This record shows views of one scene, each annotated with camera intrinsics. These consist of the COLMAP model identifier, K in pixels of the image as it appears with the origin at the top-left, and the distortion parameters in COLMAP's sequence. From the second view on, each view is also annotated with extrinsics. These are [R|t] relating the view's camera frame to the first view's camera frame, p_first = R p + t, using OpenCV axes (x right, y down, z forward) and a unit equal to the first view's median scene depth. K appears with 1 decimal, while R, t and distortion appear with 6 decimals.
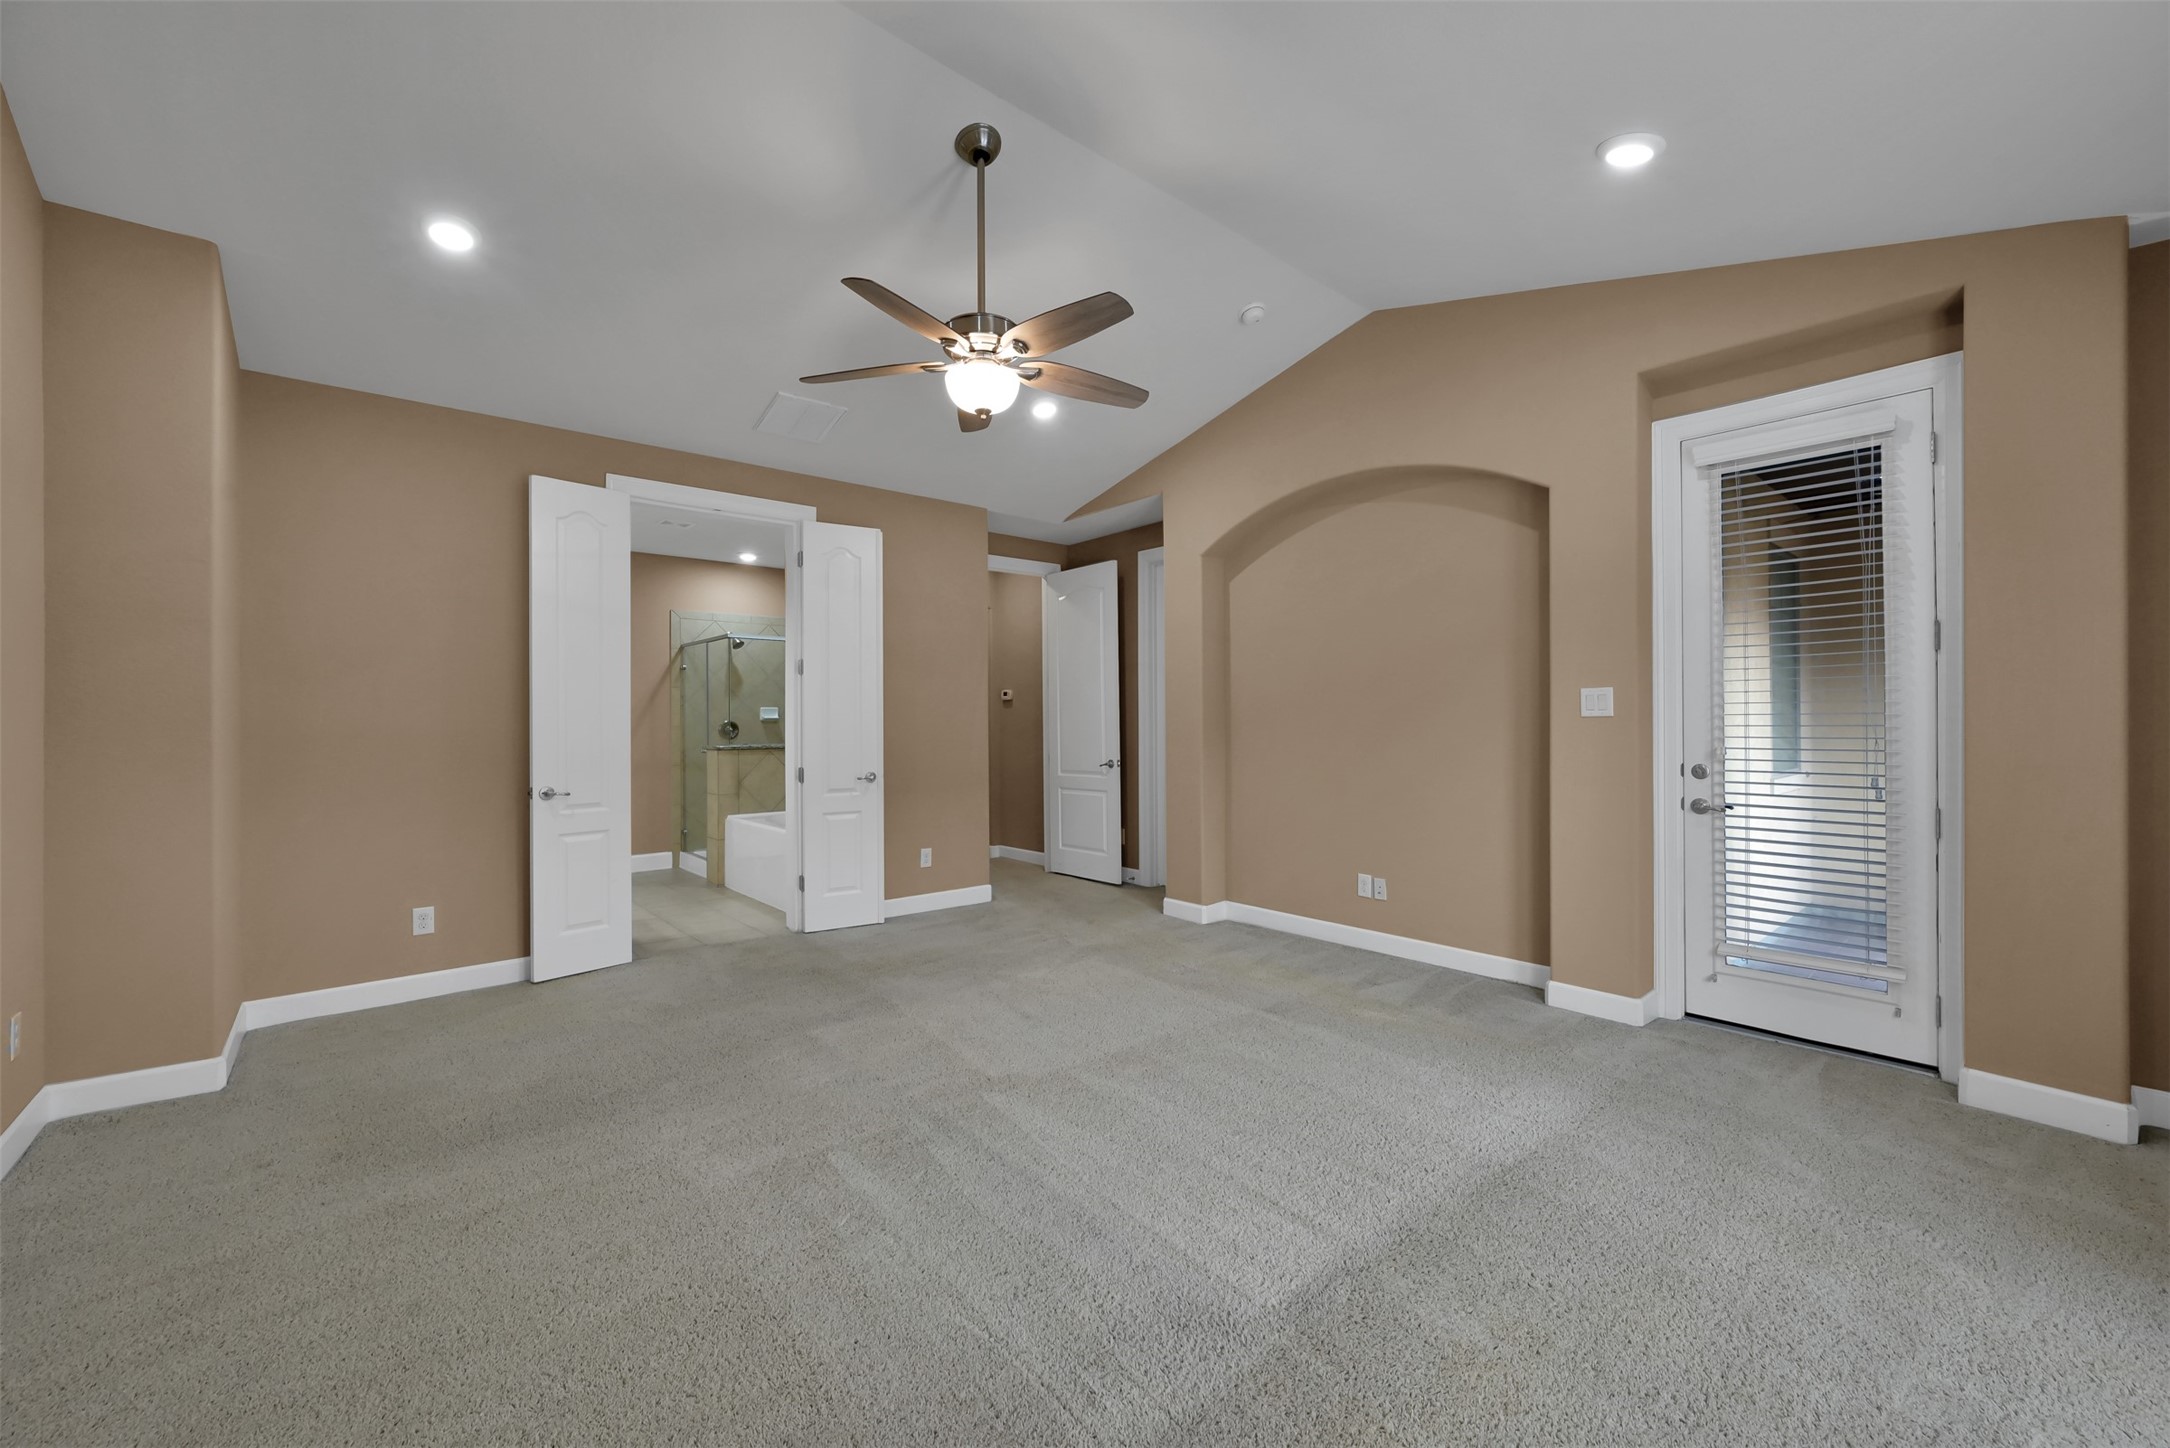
lens RADIAL K [[854.4, 0, 1092.9], [0, 854.4, 727.6], [0, 0, 1]] dist [-0.002016, 0.000705]
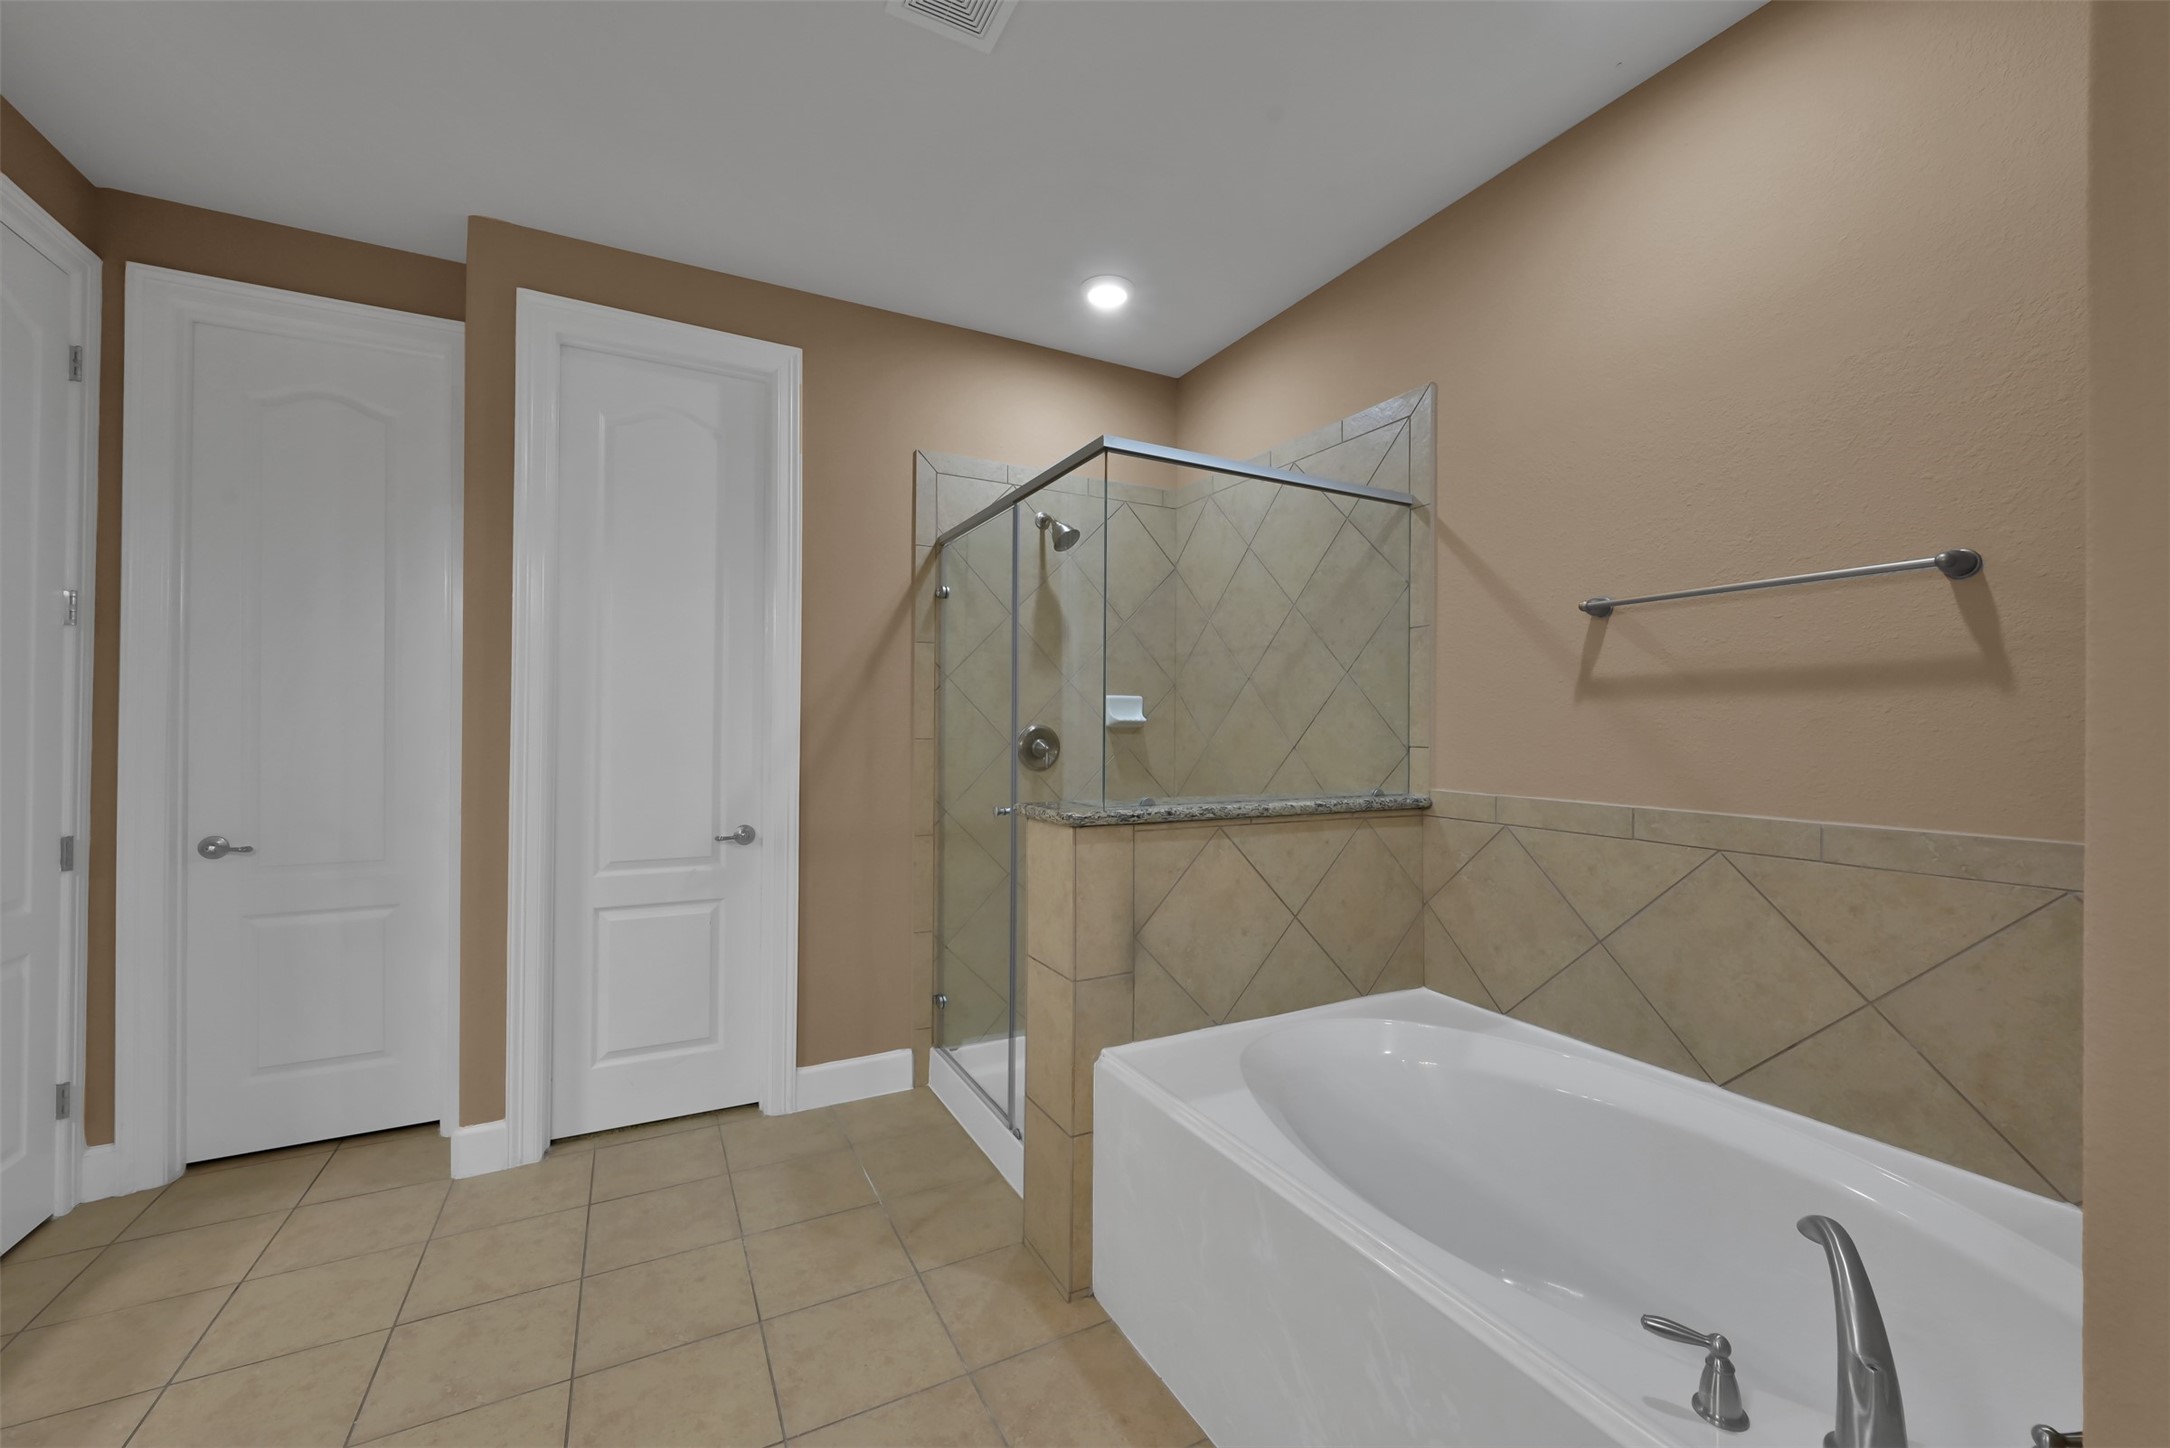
lens RADIAL K [[854.4, 0, 1082.6], [0, 854.4, 723.6], [0, 0, 1]] dist [-0.002016, 0.000705]
pose [[0.972410, 0.005416, -0.233215, -0.320622], [-0.008178, 0.999907, -0.010878, -0.005024], [0.233134, 0.012485, 0.972364, 0.623675]]
